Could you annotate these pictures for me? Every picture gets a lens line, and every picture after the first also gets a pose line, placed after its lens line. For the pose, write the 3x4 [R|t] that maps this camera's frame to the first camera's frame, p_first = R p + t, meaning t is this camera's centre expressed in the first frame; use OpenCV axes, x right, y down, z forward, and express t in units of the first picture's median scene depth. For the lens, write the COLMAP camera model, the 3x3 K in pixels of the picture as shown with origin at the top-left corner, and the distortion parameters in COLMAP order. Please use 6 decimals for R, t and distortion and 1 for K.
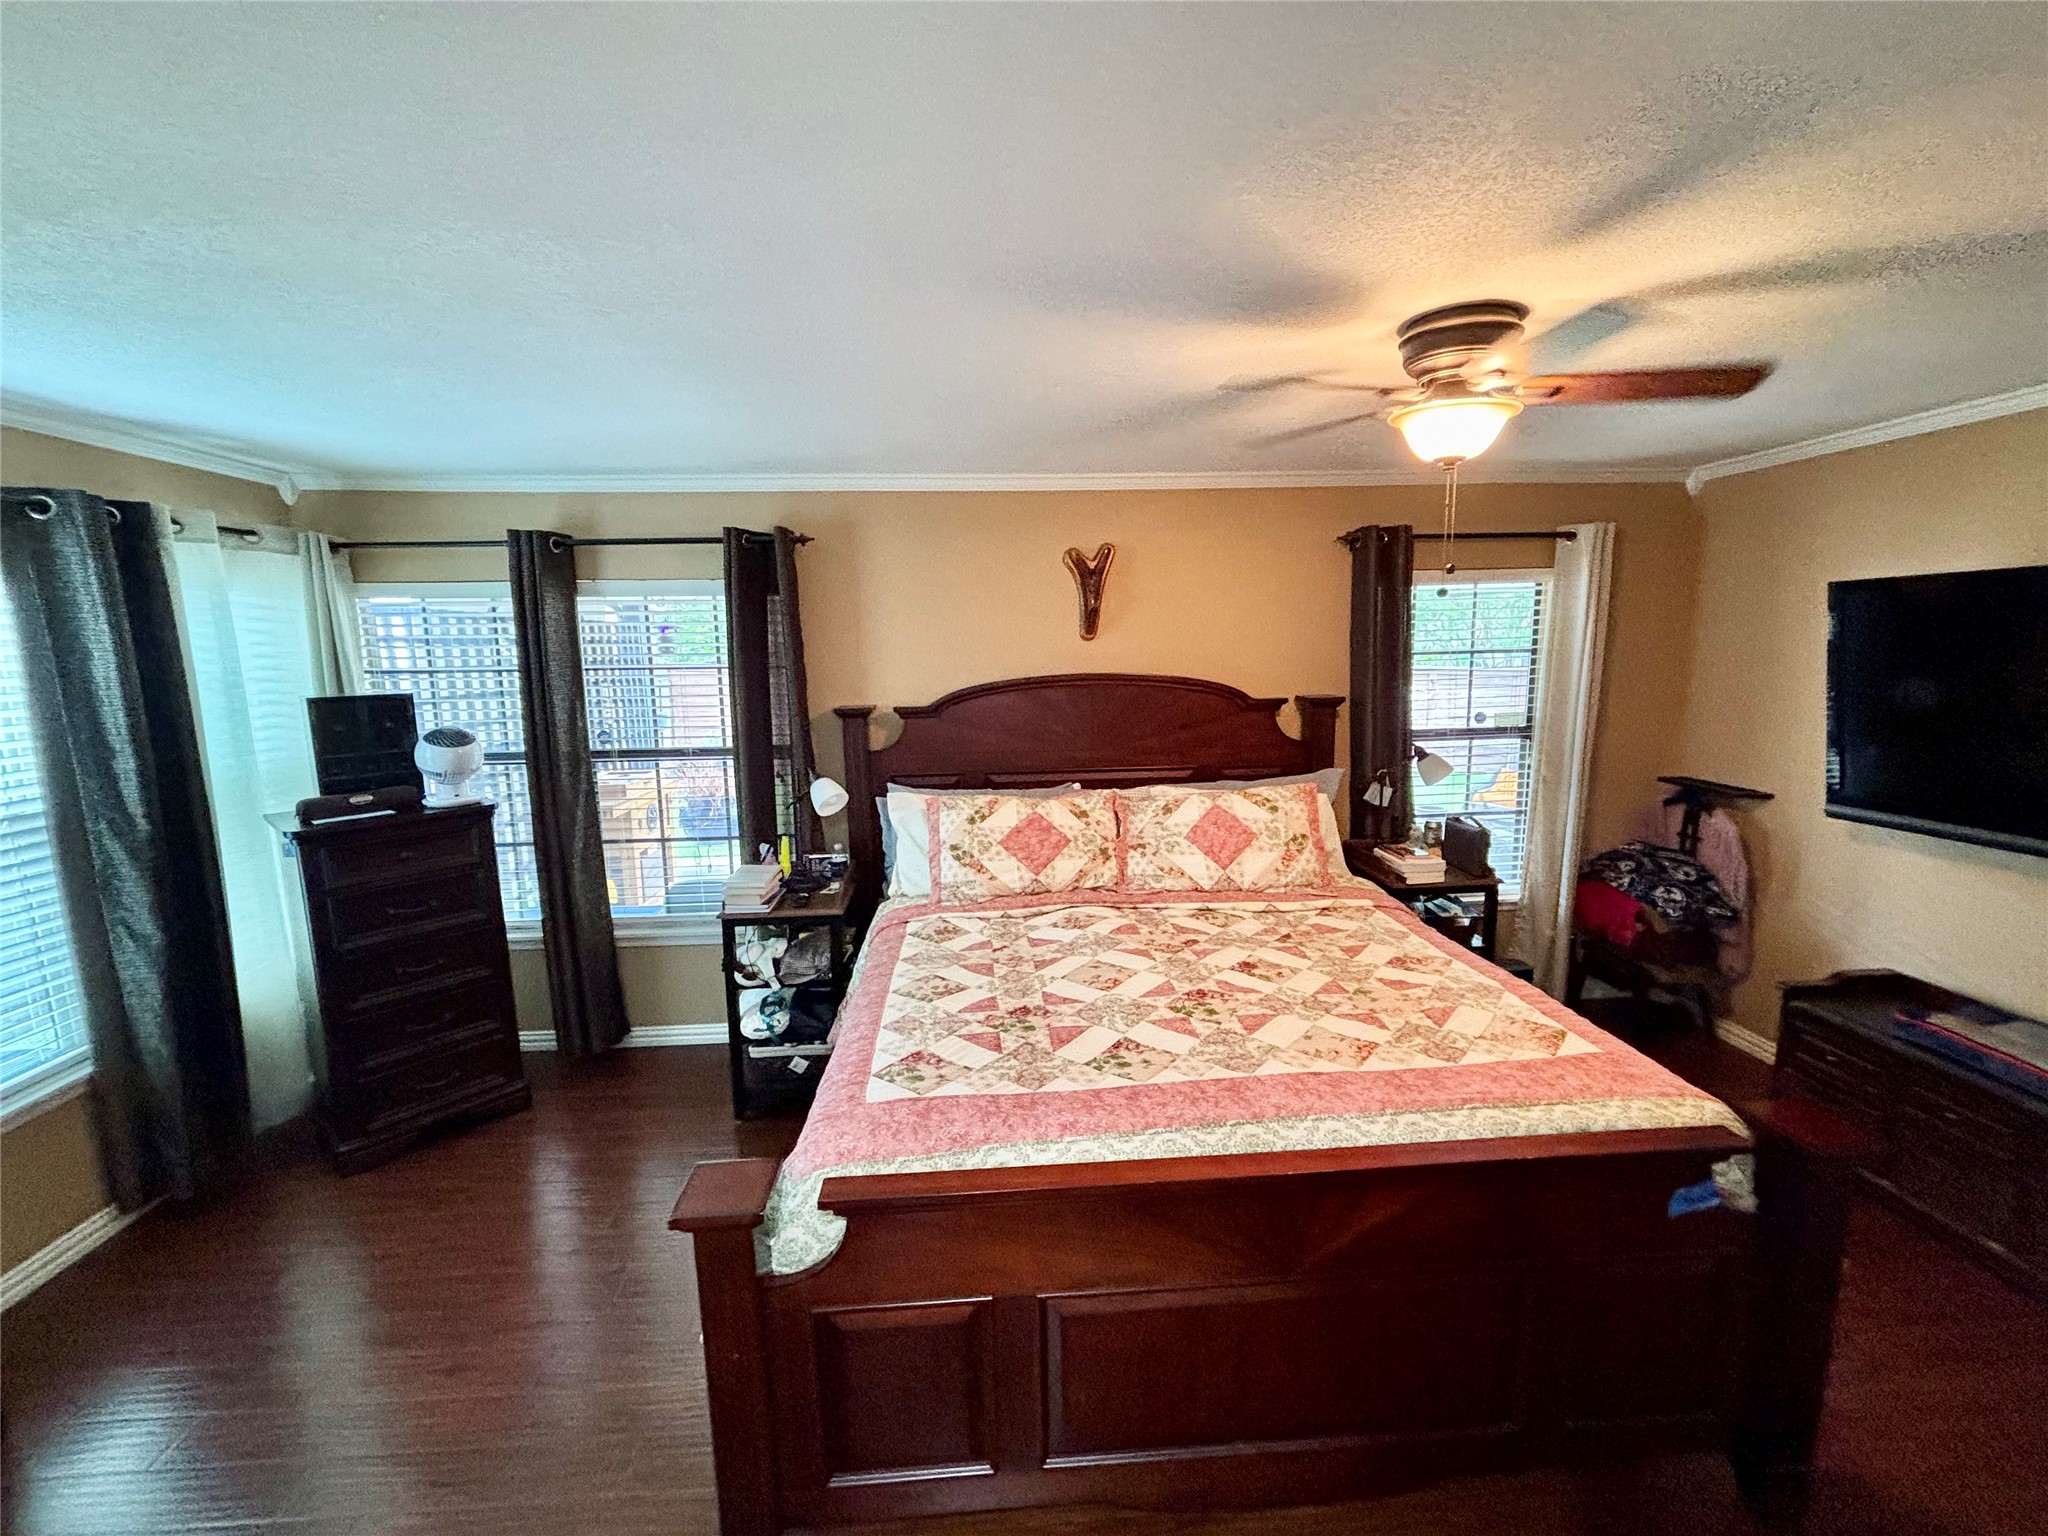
lens RADIAL K [[832.6, 0, 1019.1], [0, 832.6, 769.2], [0, 0, 1]] dist [0.001721, -0.000829]
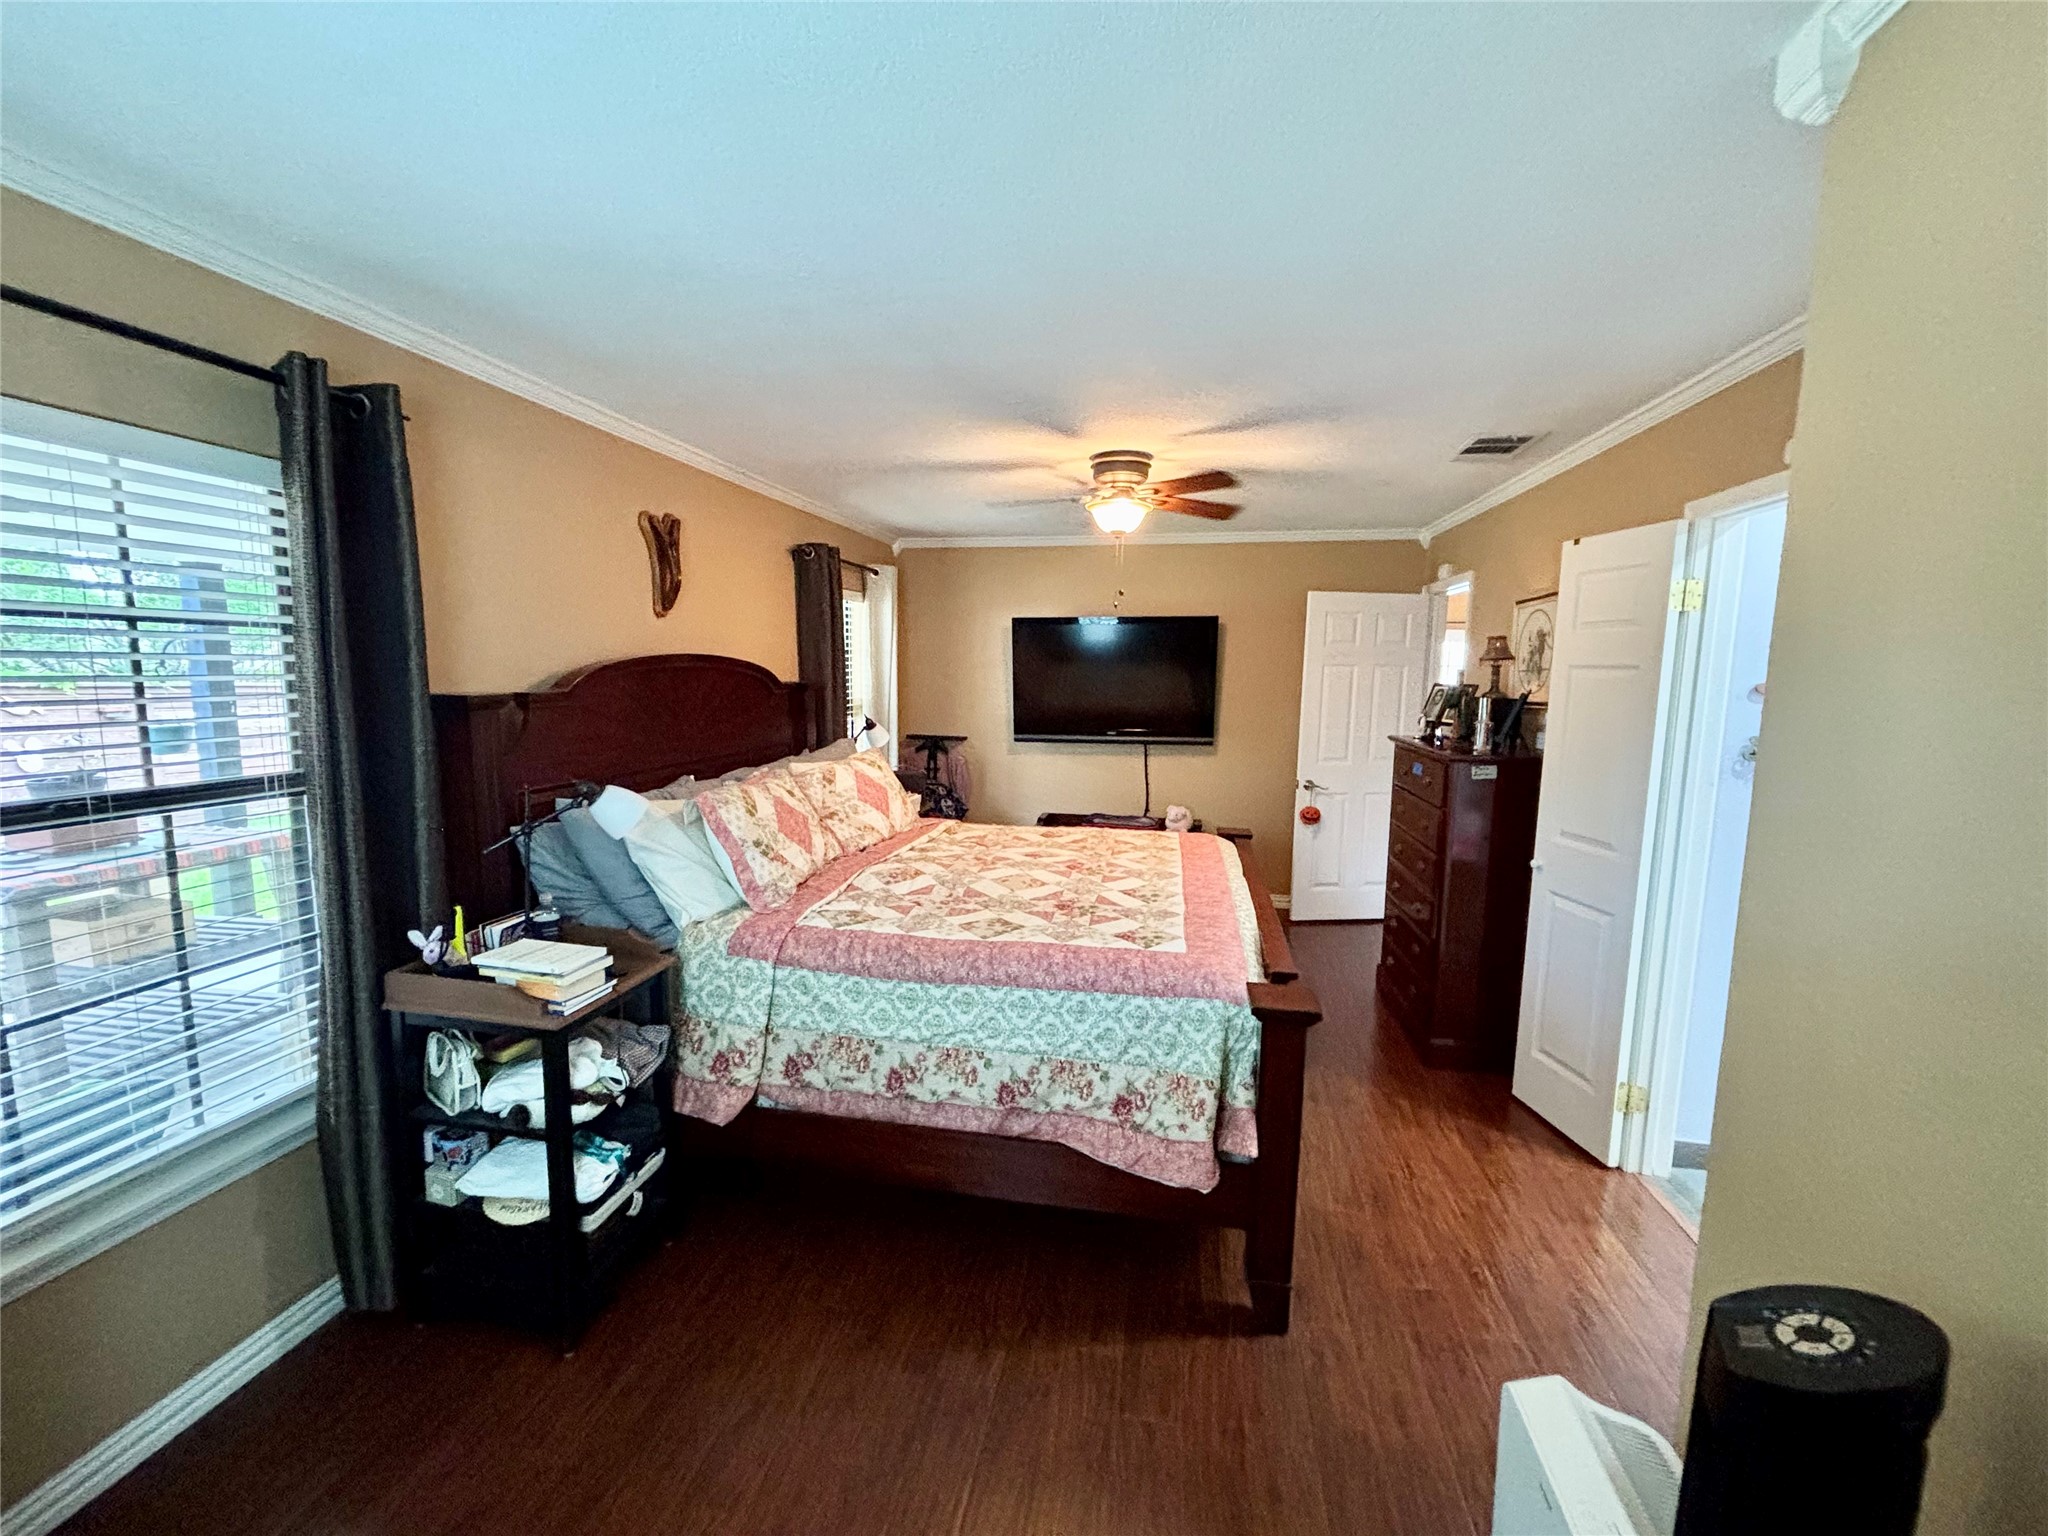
lens RADIAL K [[832.6, 0, 1019.1], [0, 832.6, 769.2], [0, 0, 1]] dist [0.001721, -0.000829]
pose [[0.255829, -0.098389, 0.961702, -0.934468], [0.131016, 0.989158, 0.066346, -0.004647], [-0.957803, 0.109025, 0.265946, 0.549783]]
